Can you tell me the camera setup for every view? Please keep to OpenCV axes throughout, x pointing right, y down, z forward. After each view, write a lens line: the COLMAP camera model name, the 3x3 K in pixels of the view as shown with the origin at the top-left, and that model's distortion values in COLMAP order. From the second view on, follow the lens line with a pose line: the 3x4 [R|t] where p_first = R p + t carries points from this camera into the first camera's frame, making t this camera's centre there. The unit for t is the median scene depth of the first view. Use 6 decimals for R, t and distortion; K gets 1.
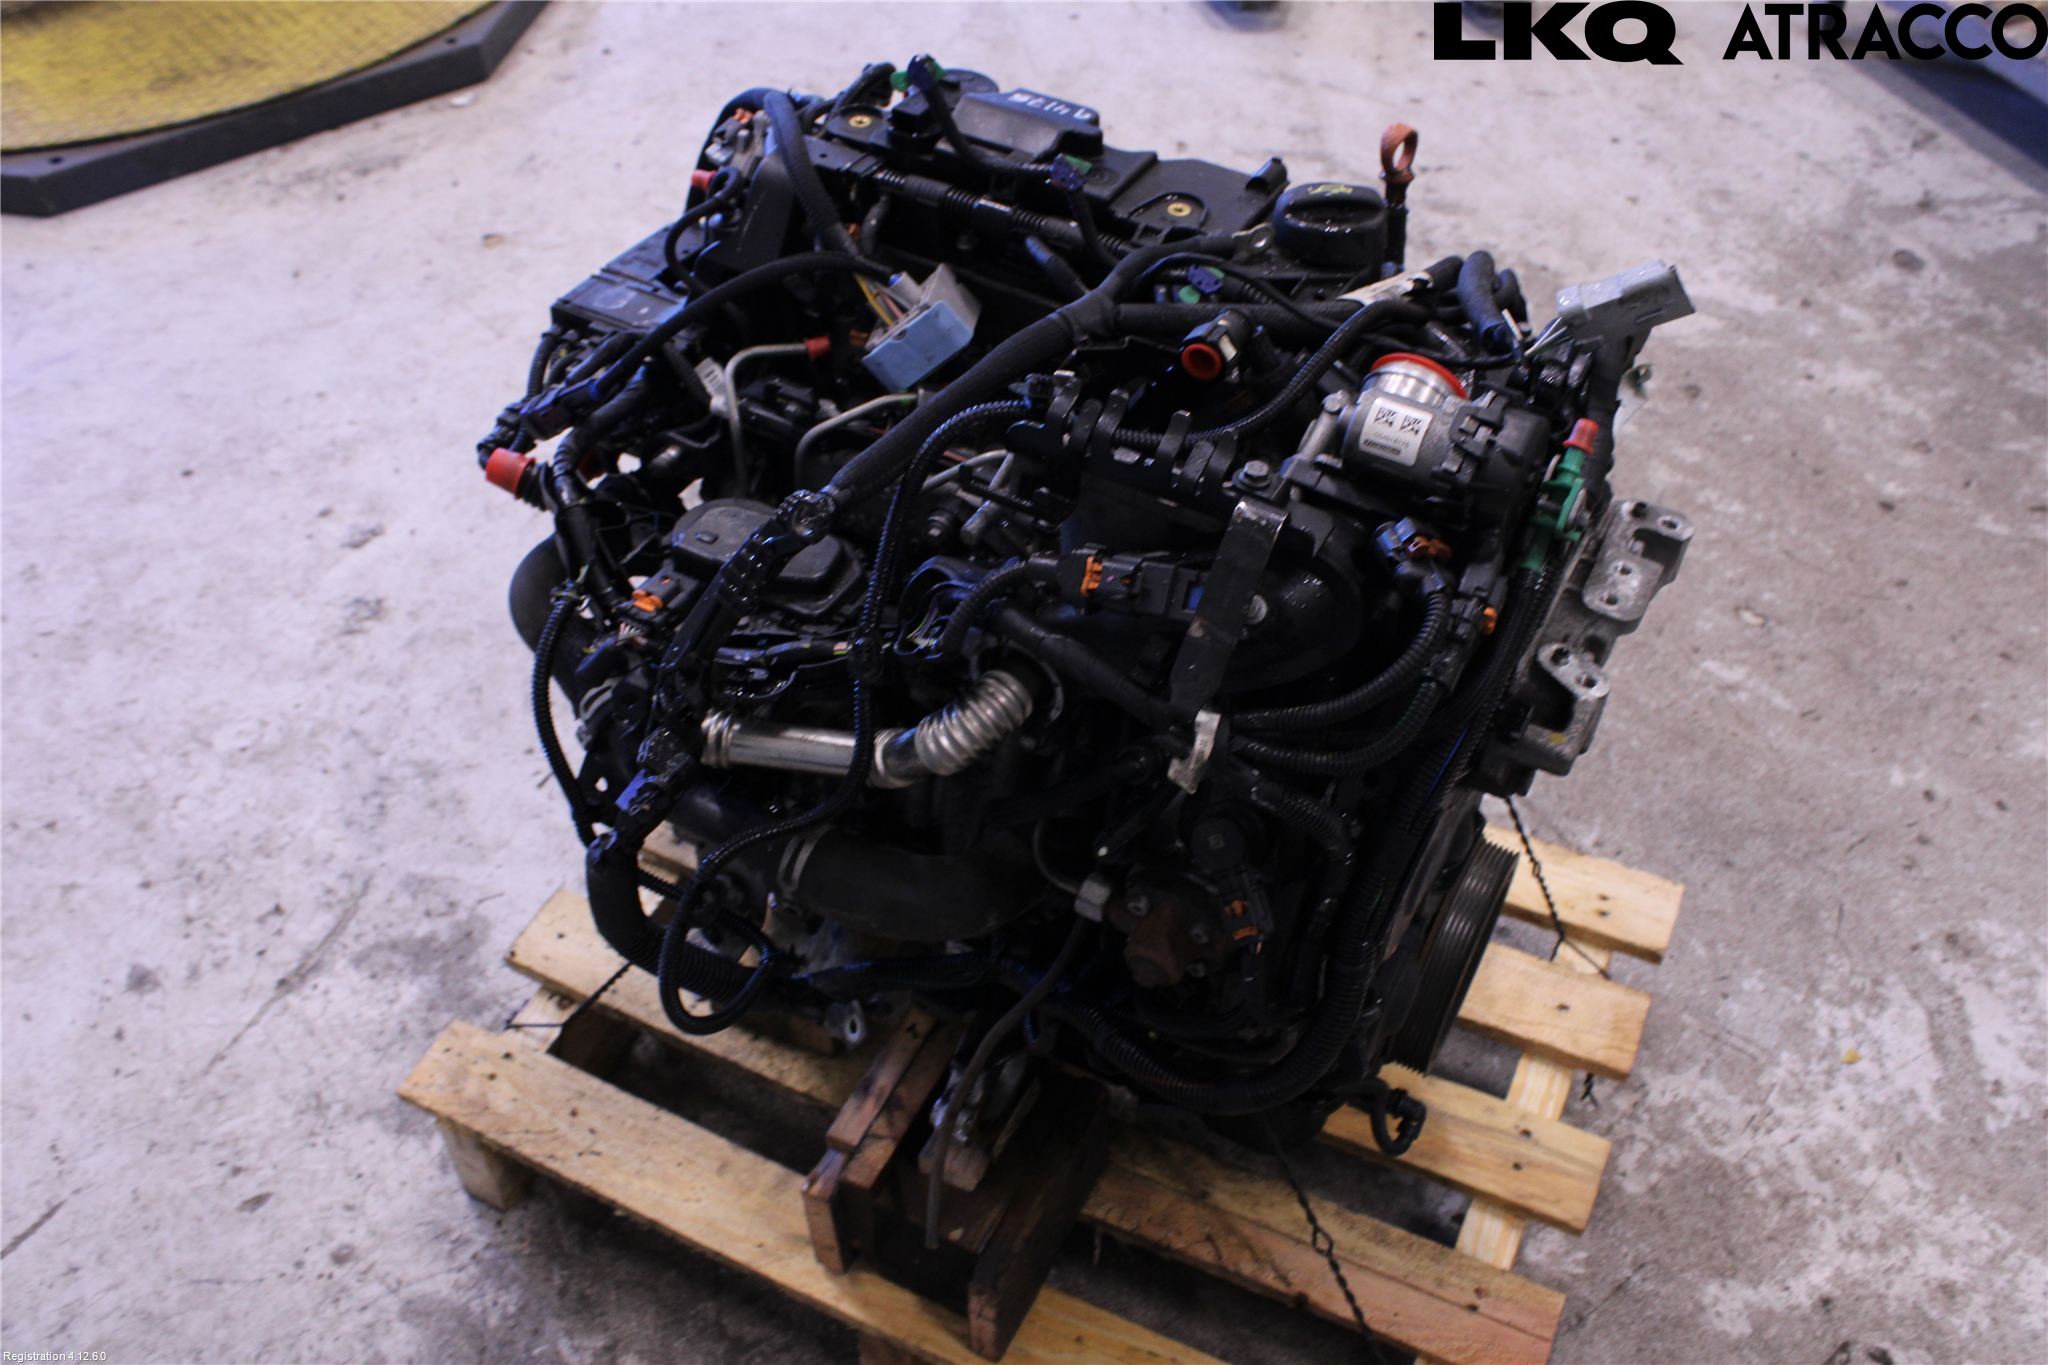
lens RADIAL K [[1814.7, 0, 1012.7], [0, 1814.7, 704.4], [0, 0, 1]] dist [-0.140917, 0.111885]
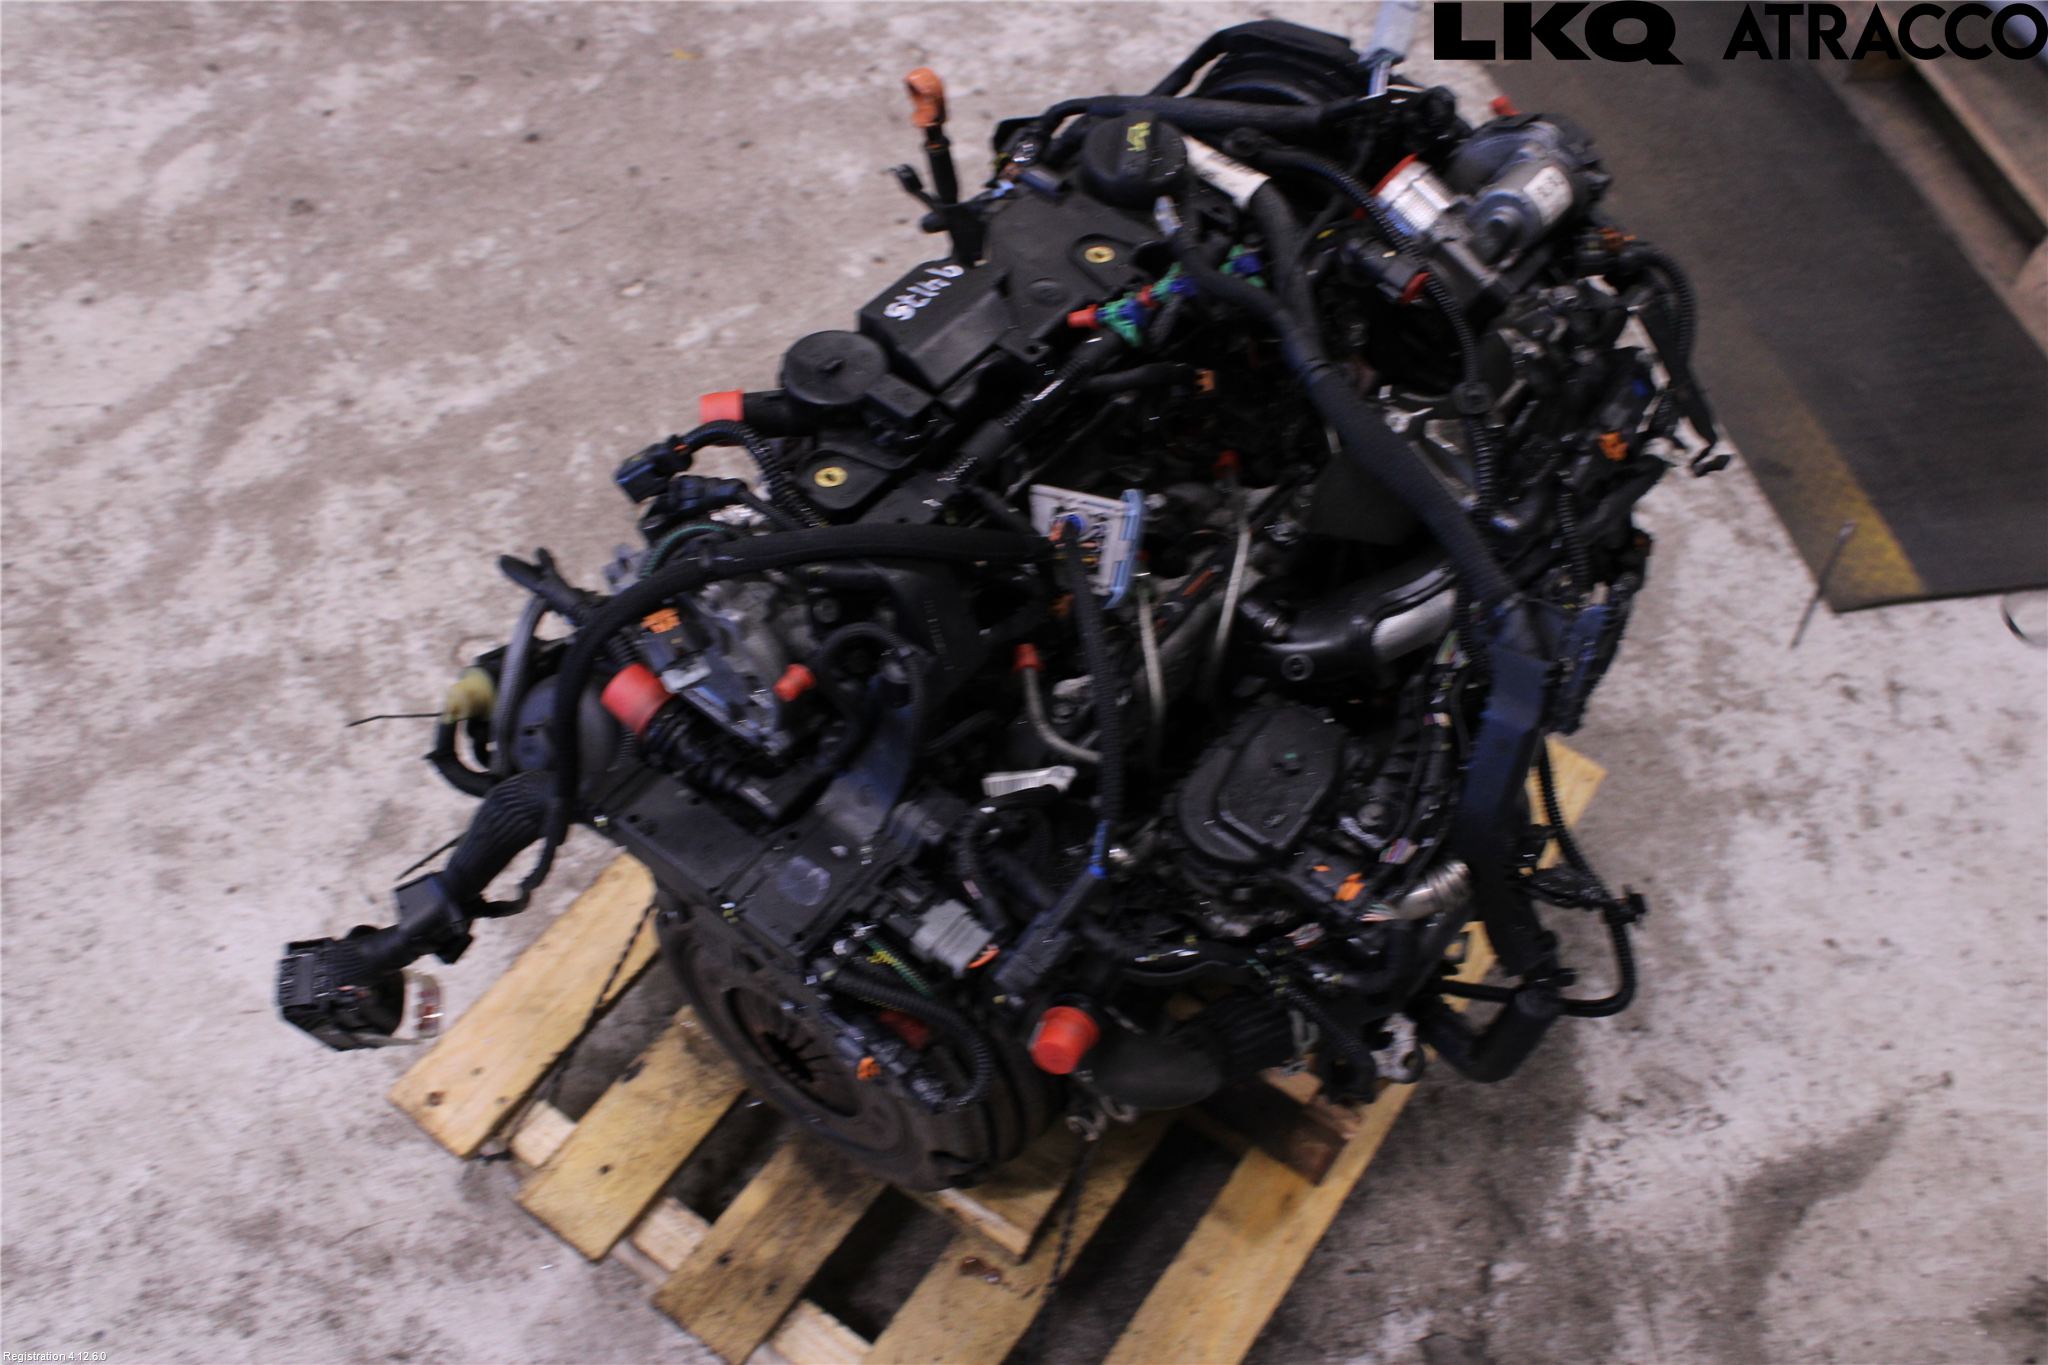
lens RADIAL K [[1814.7, 0, 1048.0], [0, 1814.7, 752.6], [0, 0, 1]] dist [-0.140917, 0.111885]
pose [[0.145540, -0.830258, 0.538043, -0.337169], [0.644871, 0.492043, 0.584838, -0.376406], [-0.750306, 0.261851, 0.607021, 0.267522]]
